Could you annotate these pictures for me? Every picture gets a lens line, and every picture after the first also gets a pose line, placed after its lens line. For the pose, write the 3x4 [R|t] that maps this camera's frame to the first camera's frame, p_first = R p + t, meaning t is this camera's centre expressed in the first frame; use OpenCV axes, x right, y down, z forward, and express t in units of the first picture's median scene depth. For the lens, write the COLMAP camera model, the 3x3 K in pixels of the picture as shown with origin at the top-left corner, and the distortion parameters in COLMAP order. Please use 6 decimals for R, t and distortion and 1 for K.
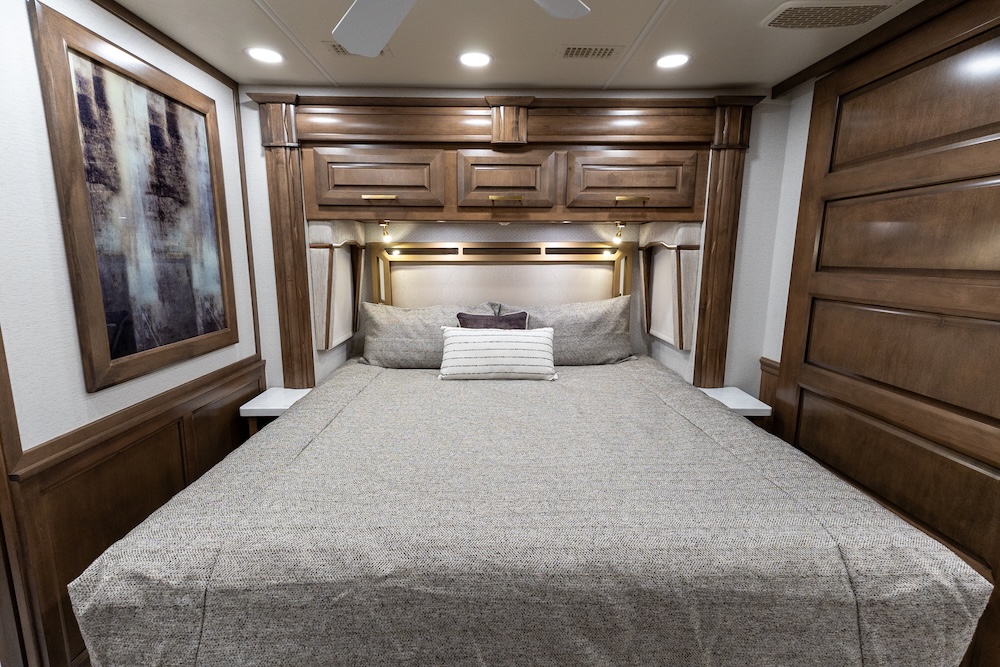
lens RADIAL K [[455.9, 0, 494.8], [0, 455.9, 333.7], [0, 0, 1]] dist [0.028258, -0.009355]
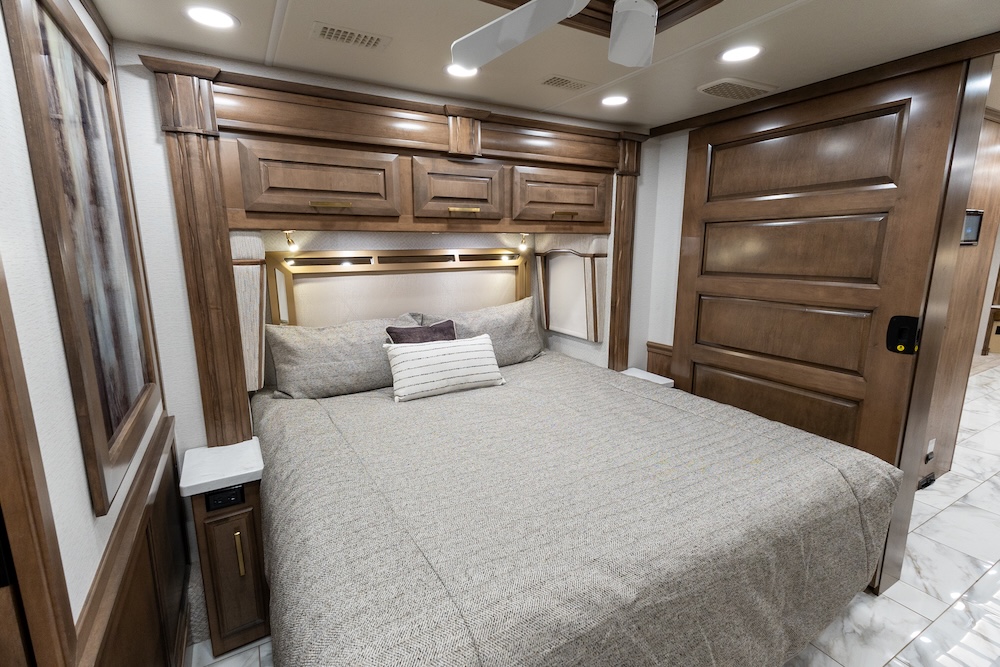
lens RADIAL K [[455.9, 0, 494.8], [0, 455.9, 333.7], [0, 0, 1]] dist [0.028258, -0.009355]
pose [[0.877460, -0.098607, 0.469405, -0.405056], [0.090036, 0.995105, 0.040736, -0.063182], [-0.471125, 0.006519, 0.882043, 0.095433]]
